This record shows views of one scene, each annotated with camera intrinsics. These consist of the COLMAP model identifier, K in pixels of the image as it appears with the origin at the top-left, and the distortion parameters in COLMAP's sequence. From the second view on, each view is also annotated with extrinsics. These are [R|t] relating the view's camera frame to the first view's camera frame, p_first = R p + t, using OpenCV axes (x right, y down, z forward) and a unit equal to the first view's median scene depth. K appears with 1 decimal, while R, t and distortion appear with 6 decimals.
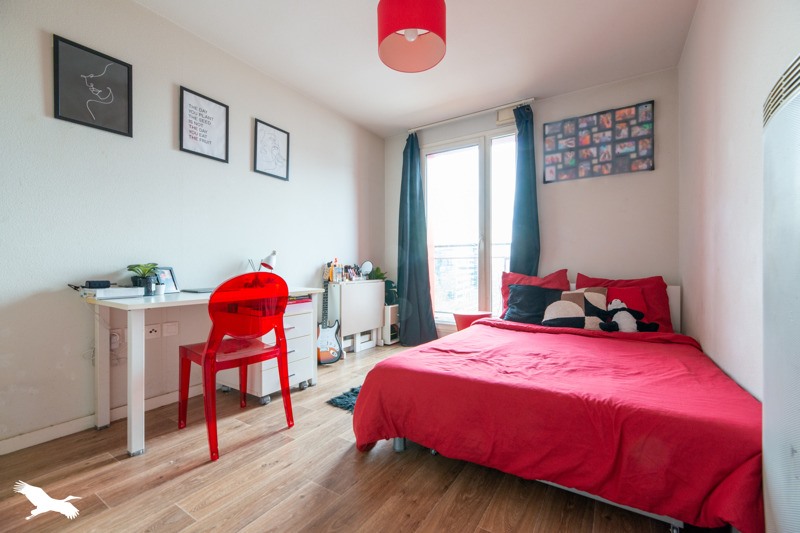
lens RADIAL K [[345.9, 0, 395.8], [0, 345.9, 266.8], [0, 0, 1]] dist [0.004115, 0.000103]
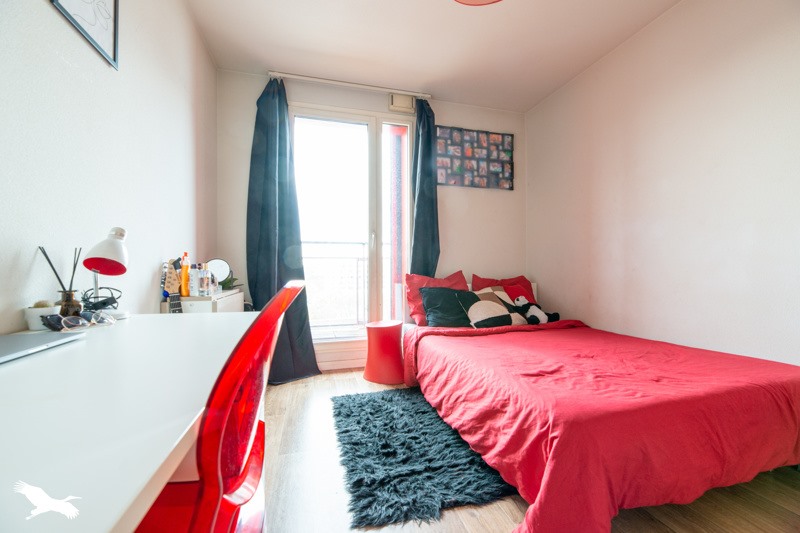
lens RADIAL K [[345.9, 0, 399.9], [0, 345.9, 266.9], [0, 0, 1]] dist [0.004115, 0.000103]
pose [[0.646841, 0.004037, 0.762614, -0.428918], [0.001974, 0.999974, -0.006967, 0.002483], [-0.762622, 0.006012, 0.646816, 0.471985]]
